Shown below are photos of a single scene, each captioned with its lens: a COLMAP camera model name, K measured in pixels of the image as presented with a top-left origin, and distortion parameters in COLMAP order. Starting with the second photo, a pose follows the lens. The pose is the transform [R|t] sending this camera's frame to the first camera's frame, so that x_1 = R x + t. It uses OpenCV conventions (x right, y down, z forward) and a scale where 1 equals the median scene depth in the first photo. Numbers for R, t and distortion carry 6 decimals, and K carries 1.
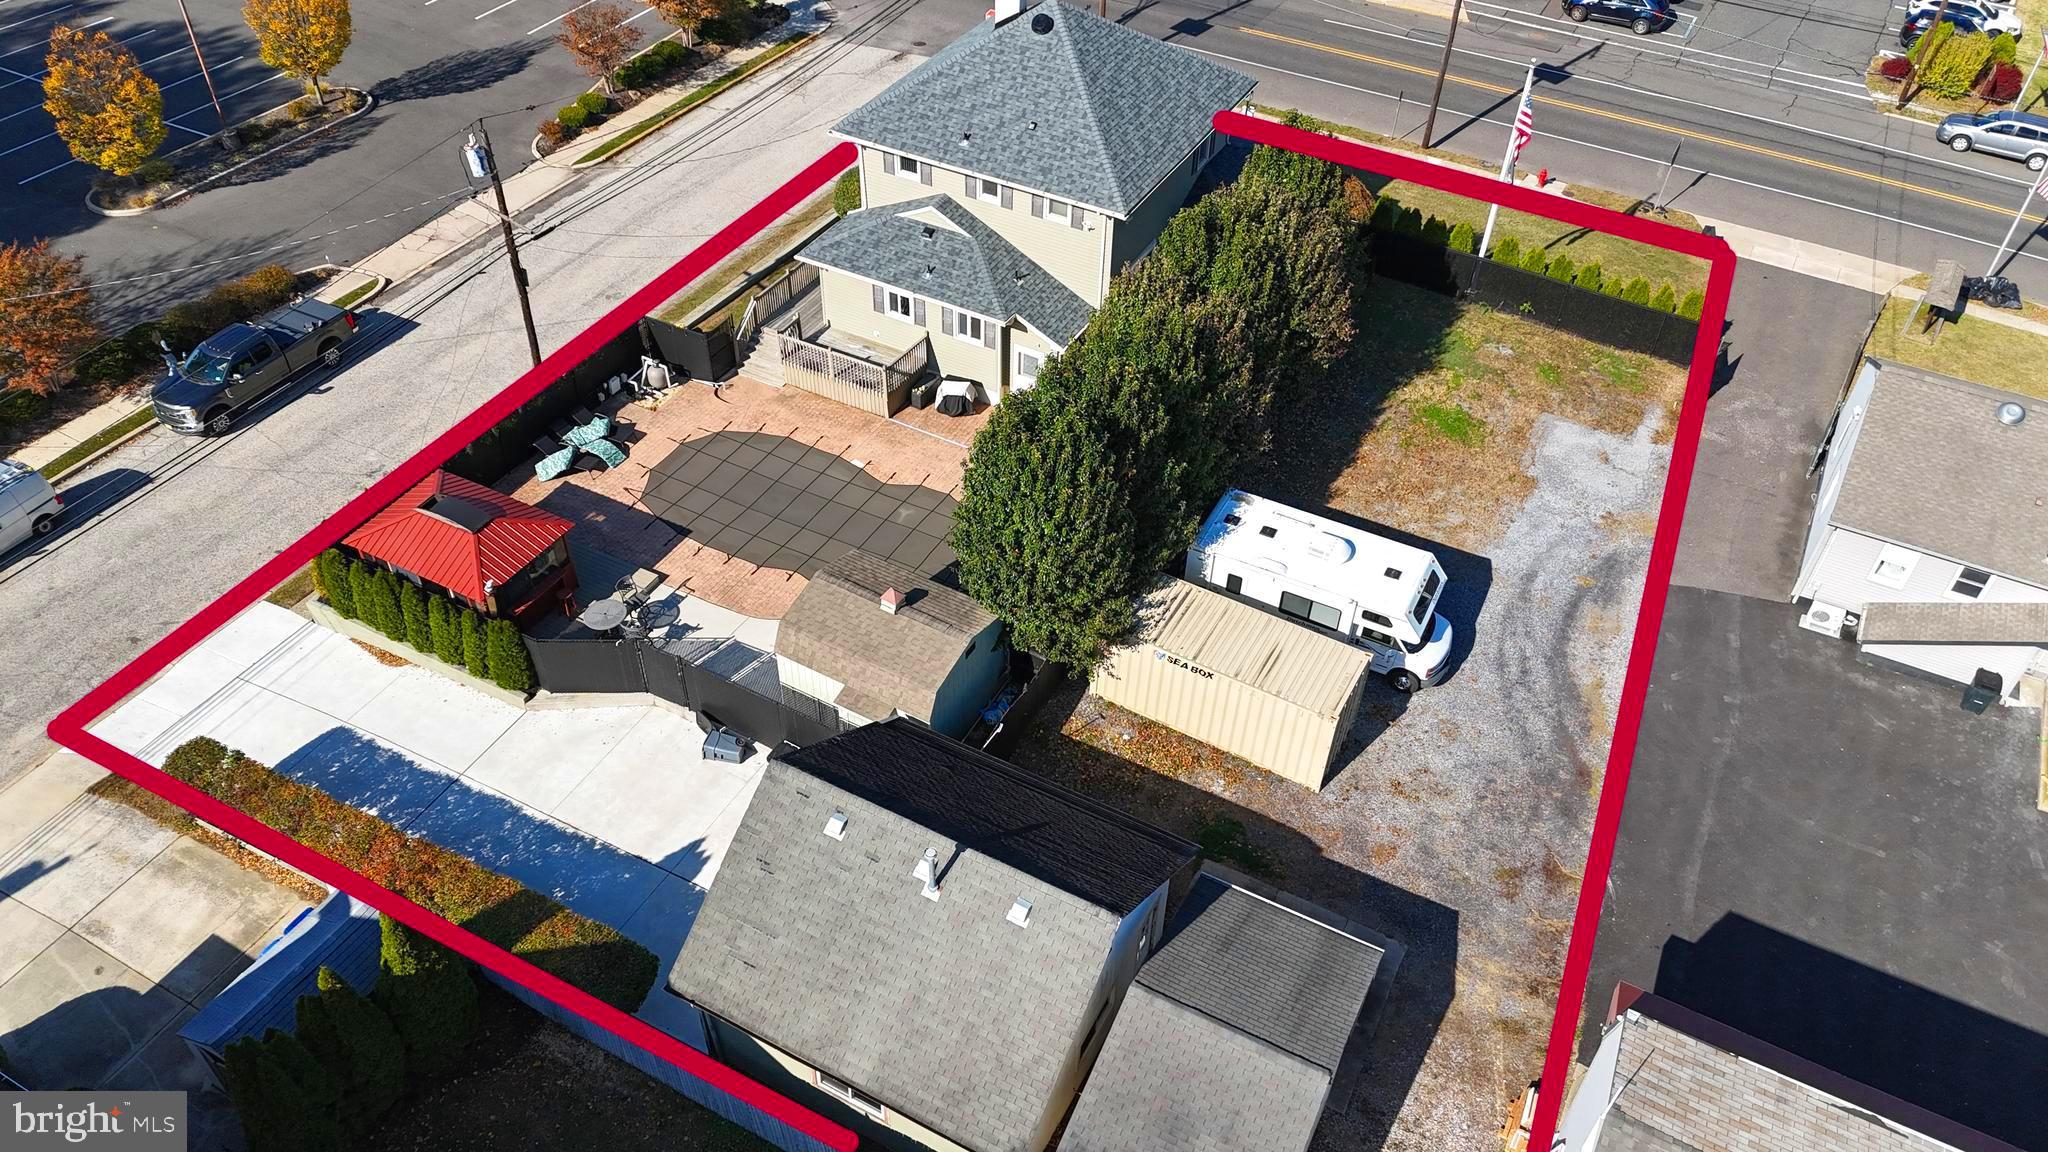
lens RADIAL K [[1509.9, 0, 1031.4], [0, 1509.9, 581.9], [0, 0, 1]] dist [0.042053, -0.021302]
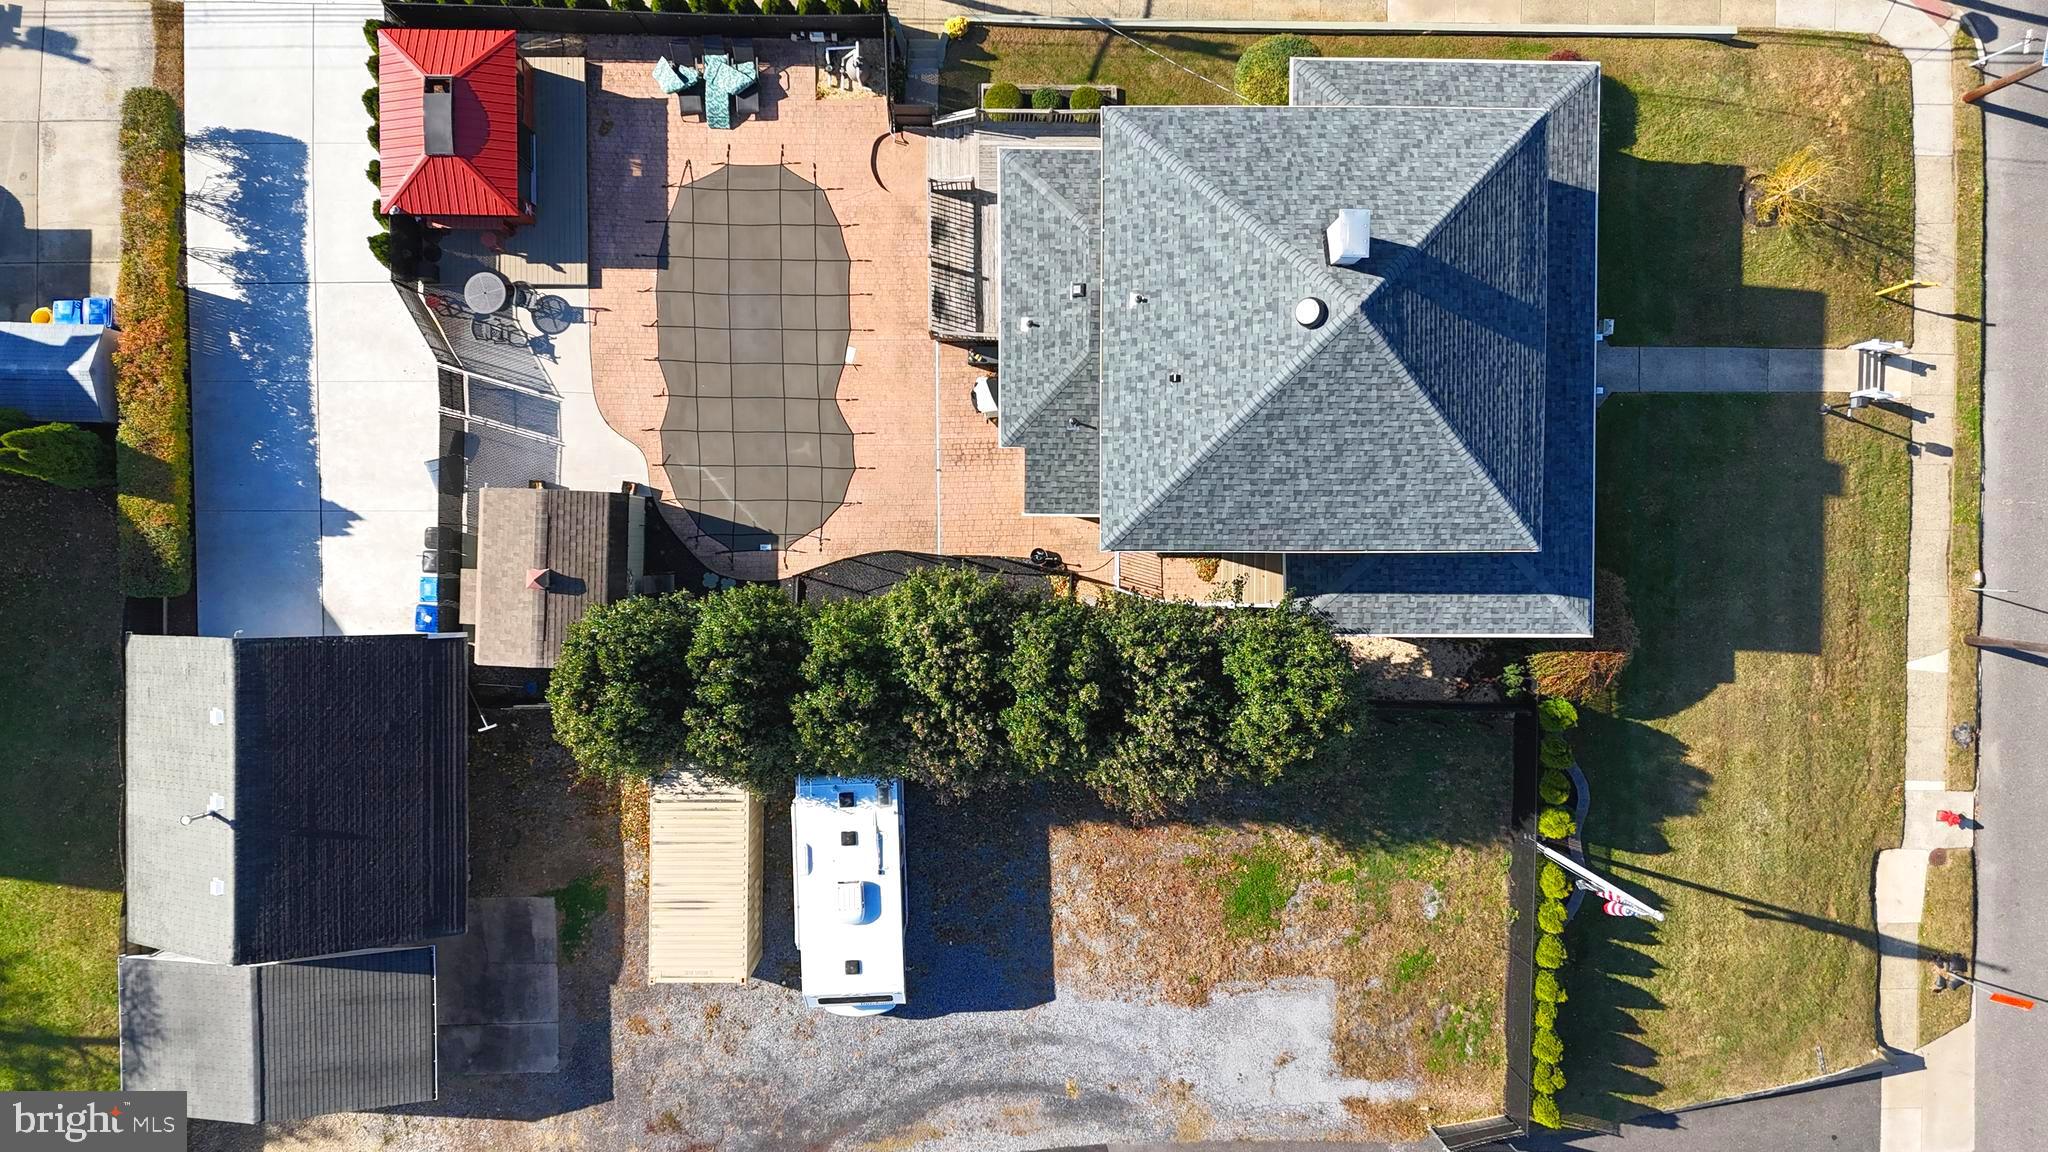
lens RADIAL K [[1509.9, 0, 1018.6], [0, 1509.9, 569.8], [0, 0, 1]] dist [0.042053, -0.021302]
pose [[0.475491, 0.879717, 0.002740, 0.050561], [-0.598842, 0.321392, 0.733550, -0.855814], [0.644436, -0.350437, 0.679629, 0.446941]]
